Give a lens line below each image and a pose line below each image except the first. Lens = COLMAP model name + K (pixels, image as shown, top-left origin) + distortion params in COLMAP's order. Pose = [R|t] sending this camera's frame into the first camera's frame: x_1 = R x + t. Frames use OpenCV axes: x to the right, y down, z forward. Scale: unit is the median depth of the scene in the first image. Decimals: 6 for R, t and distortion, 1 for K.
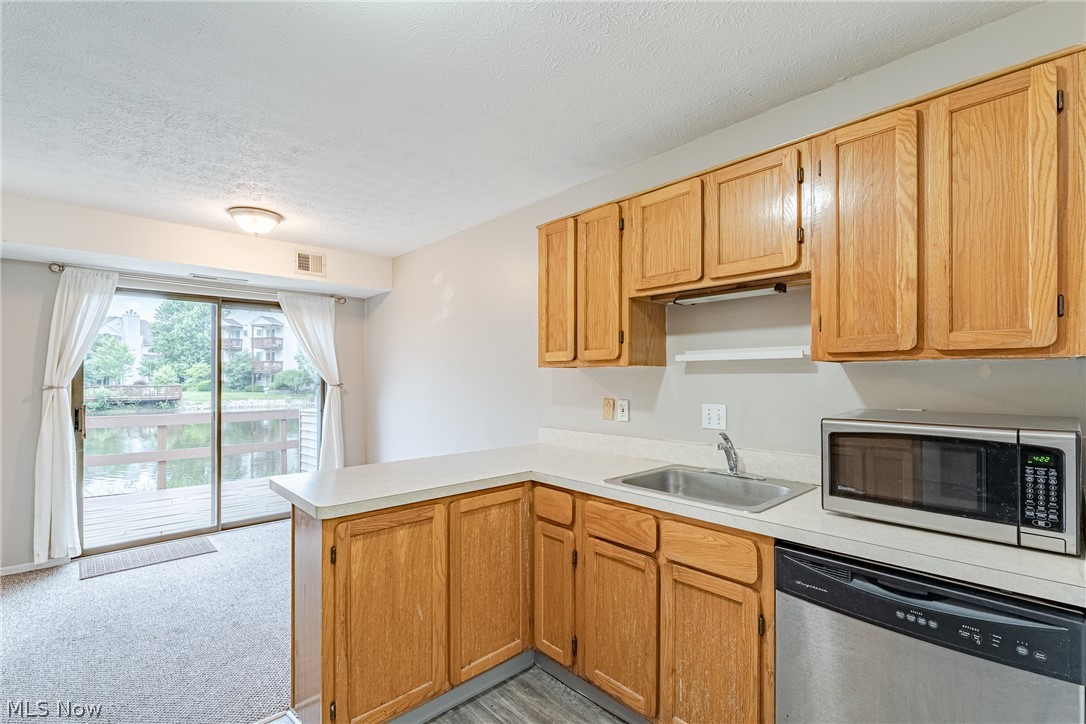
lens RADIAL K [[490.1, 0, 546.5], [0, 490.1, 374.8], [0, 0, 1]] dist [0.000334, 0.000227]
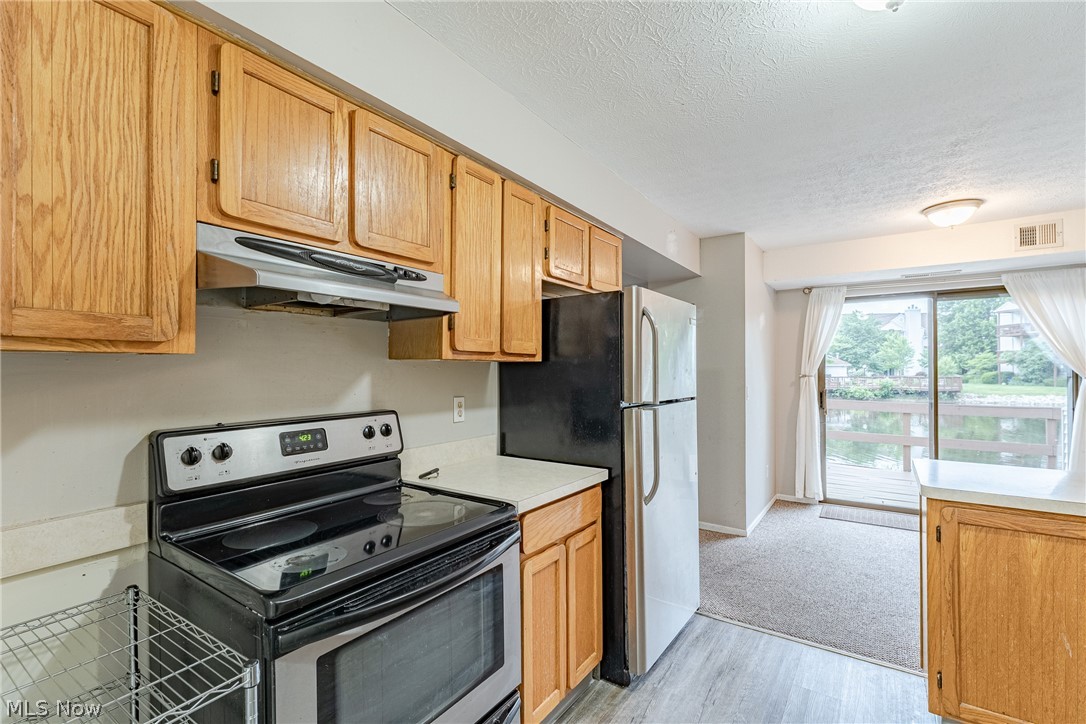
lens RADIAL K [[490.1, 0, 546.5], [0, 490.1, 374.8], [0, 0, 1]] dist [0.000334, 0.000227]
pose [[0.218614, 0.010880, -0.975751, 0.407651], [0.006526, 0.999899, 0.012611, -0.000348], [0.975789, -0.009125, 0.218521, -0.067522]]
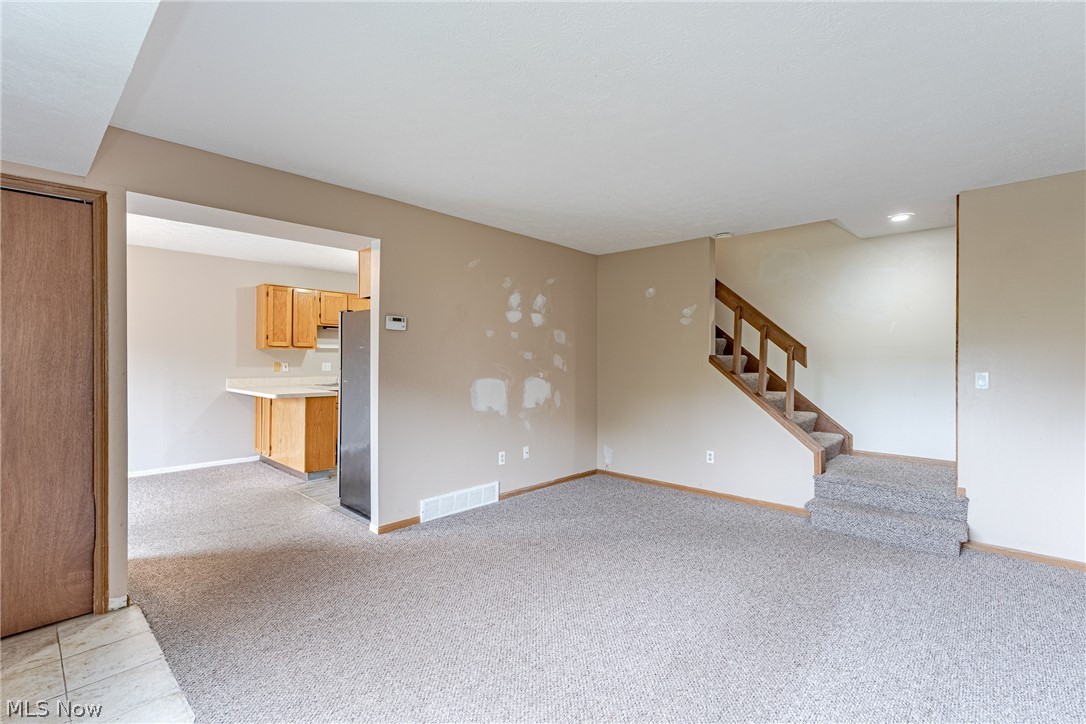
lens RADIAL K [[492.1, 0, 542.1], [0, 492.1, 368.0], [0, 0, 1]] dist [-0.000137, -0.000009]
pose [[-0.061208, -0.018667, 0.997950, -2.089422], [-0.008604, 0.999798, 0.018174, 0.021263], [-0.998088, -0.007474, -0.061356, -0.091712]]
